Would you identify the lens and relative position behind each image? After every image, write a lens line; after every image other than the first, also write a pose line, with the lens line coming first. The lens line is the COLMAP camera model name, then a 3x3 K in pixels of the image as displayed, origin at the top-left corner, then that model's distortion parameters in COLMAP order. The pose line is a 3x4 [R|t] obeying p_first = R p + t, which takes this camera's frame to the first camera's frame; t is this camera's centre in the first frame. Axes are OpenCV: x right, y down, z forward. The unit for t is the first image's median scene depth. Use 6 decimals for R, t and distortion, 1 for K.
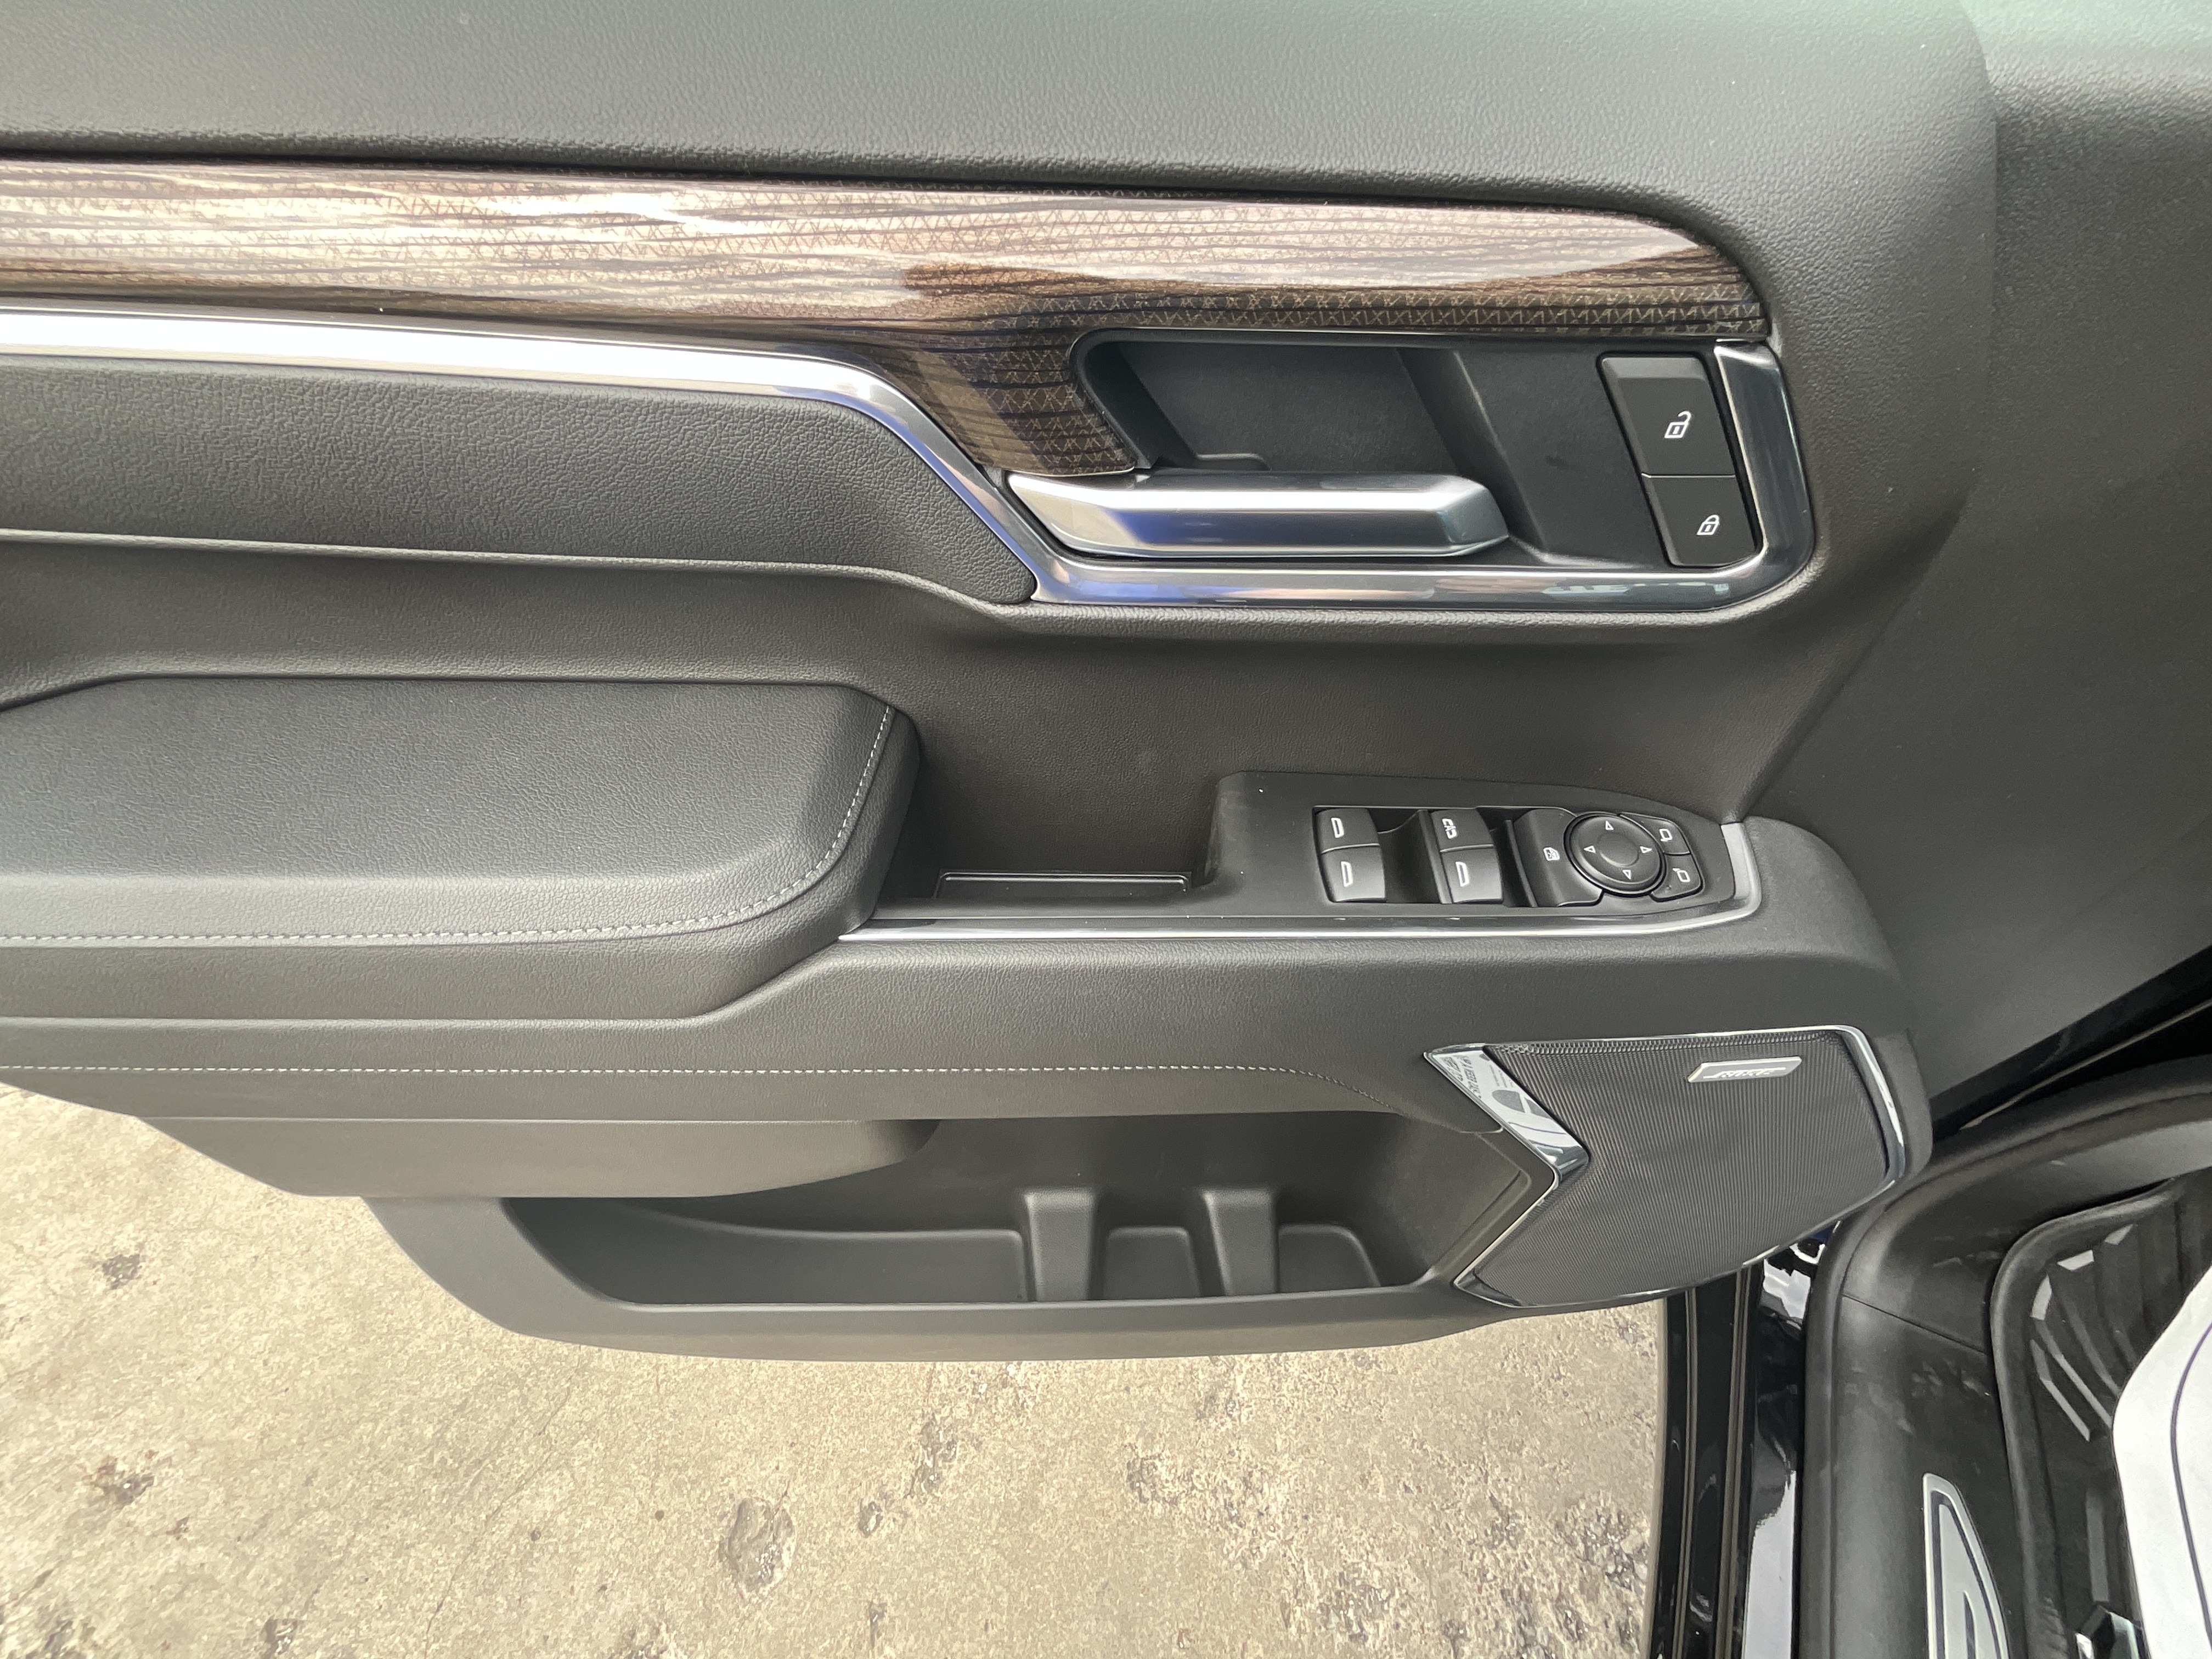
lens RADIAL K [[949.9, 0, 1111.6], [0, 949.9, 860.0], [0, 0, 1]] dist [0.025720, -0.011614]
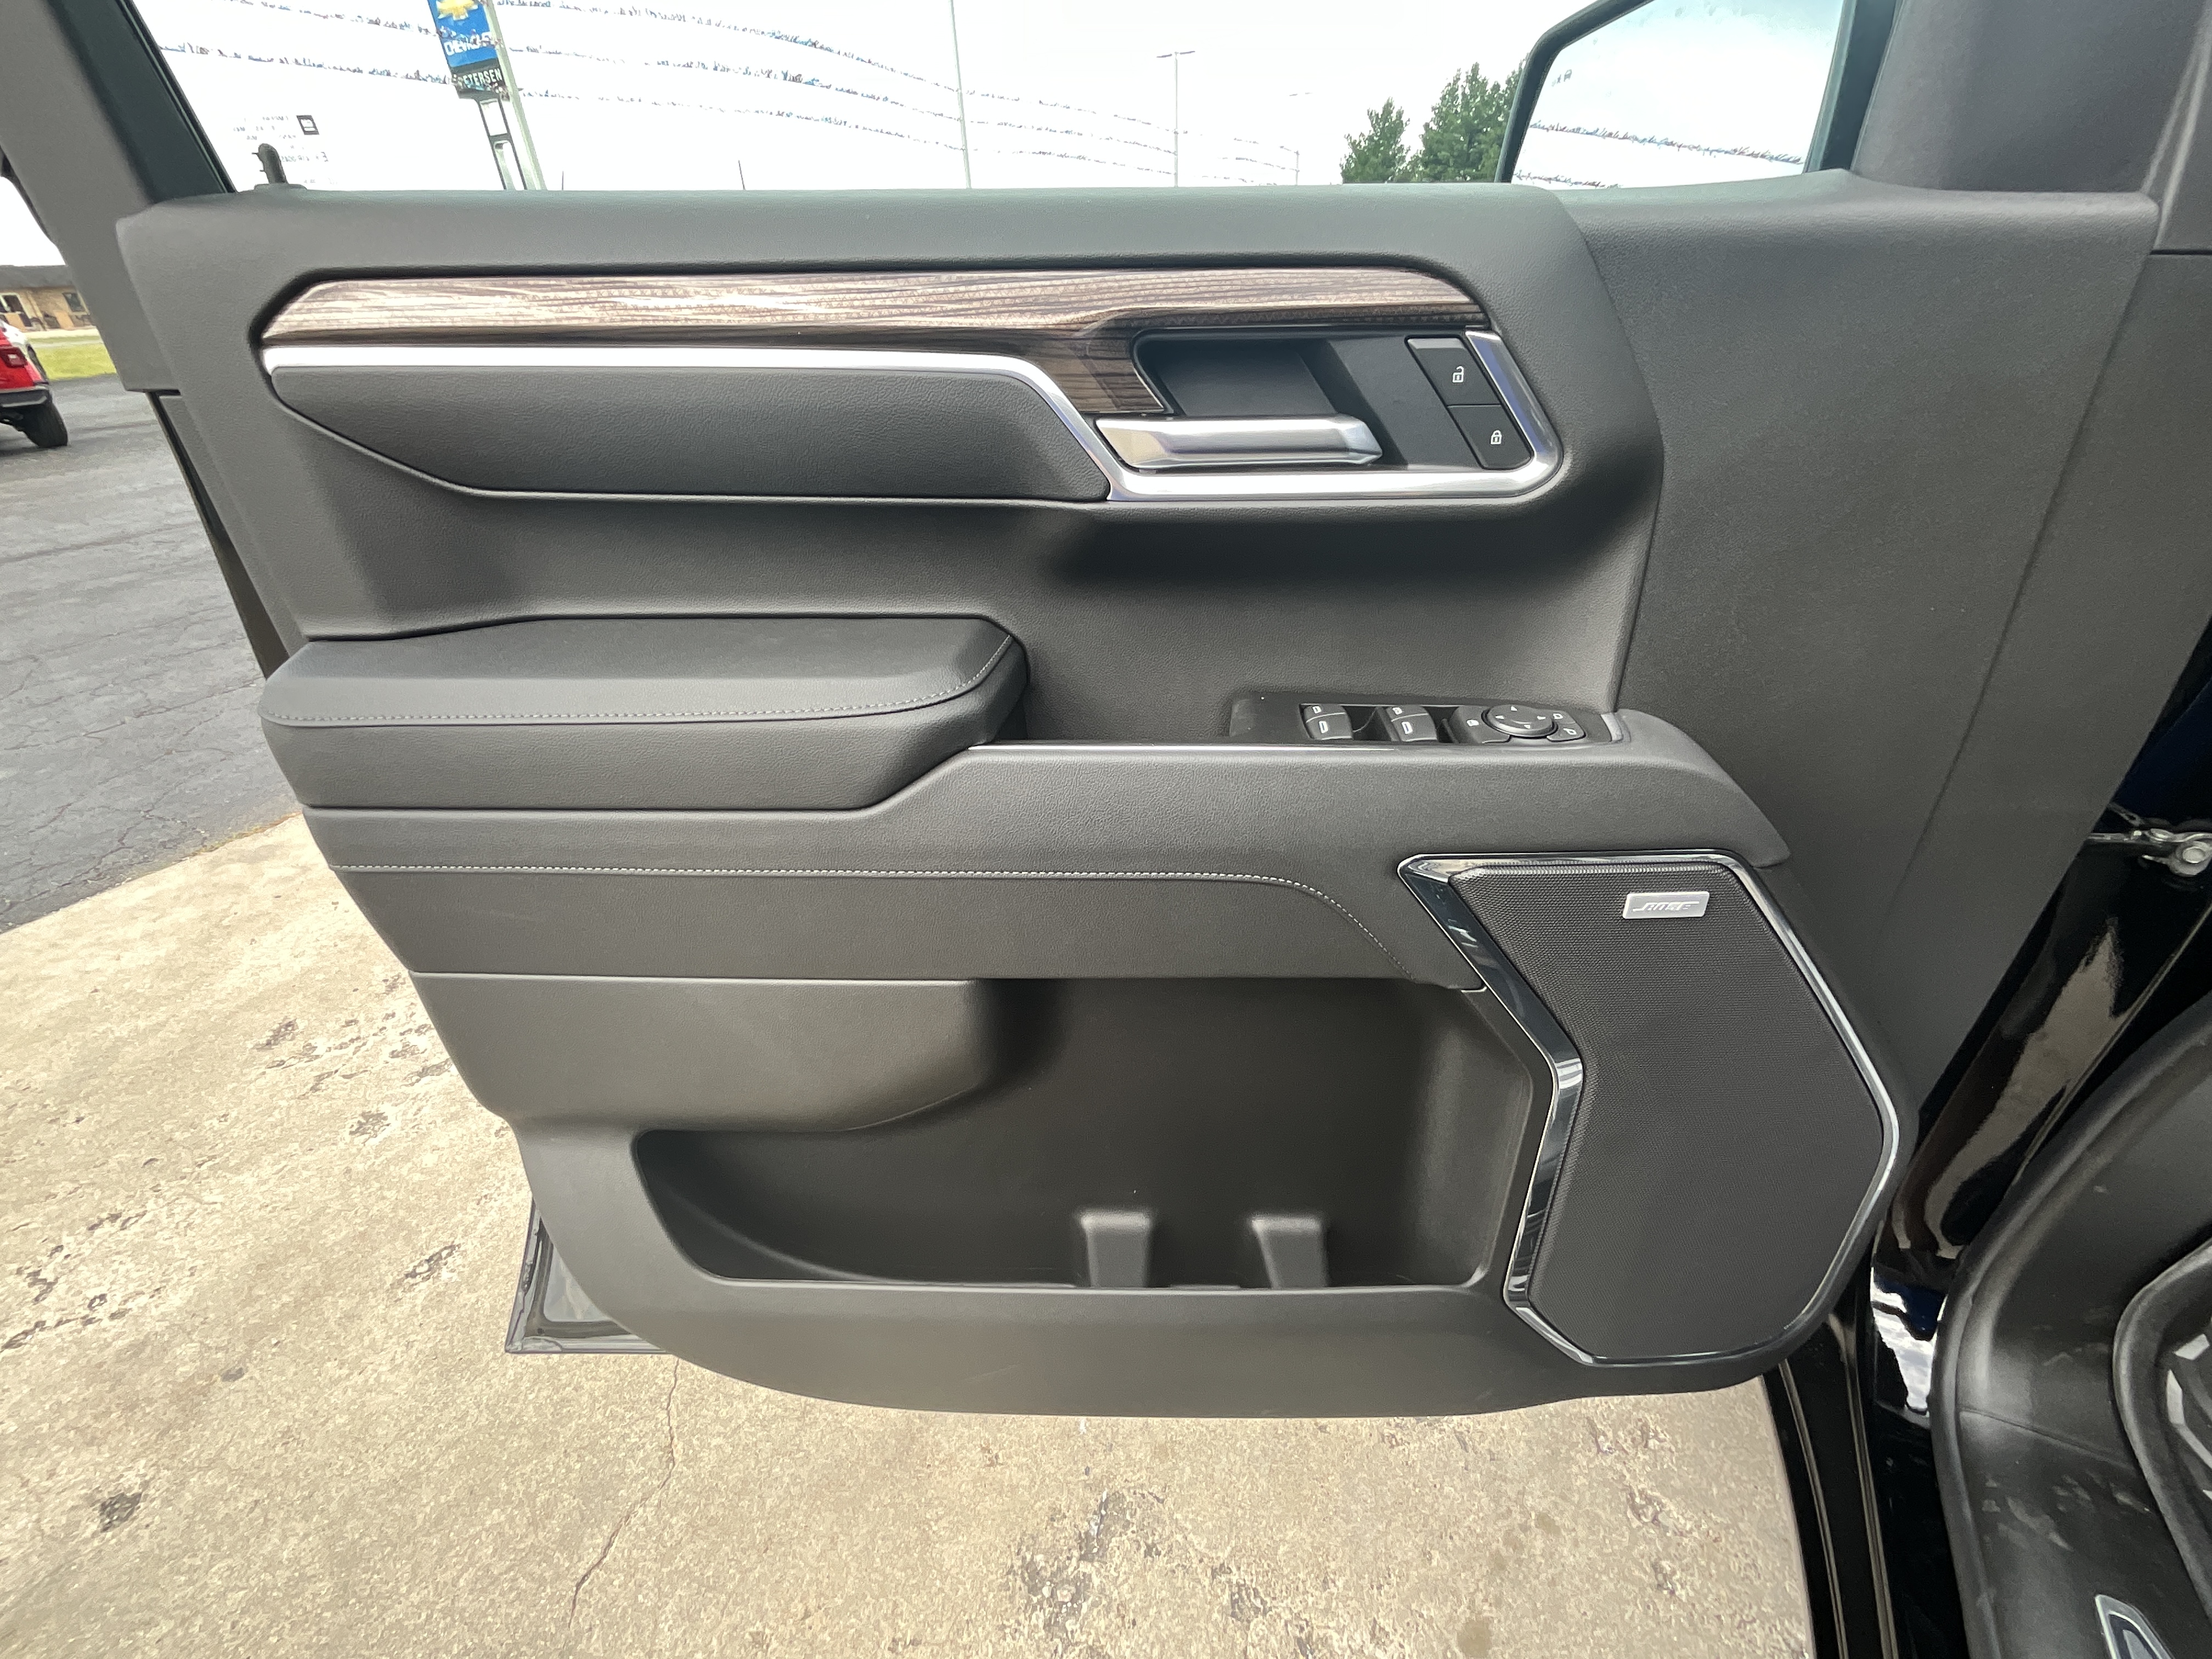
lens RADIAL K [[949.5, 0, 1106.0], [0, 949.5, 829.5], [0, 0, 1]] dist [0.002264, -0.000087]
pose [[0.998192, -0.013475, -0.058582, 0.001173], [-0.010015, 0.923649, -0.383109, 0.167011], [0.059271, 0.383003, 0.921844, -0.061574]]
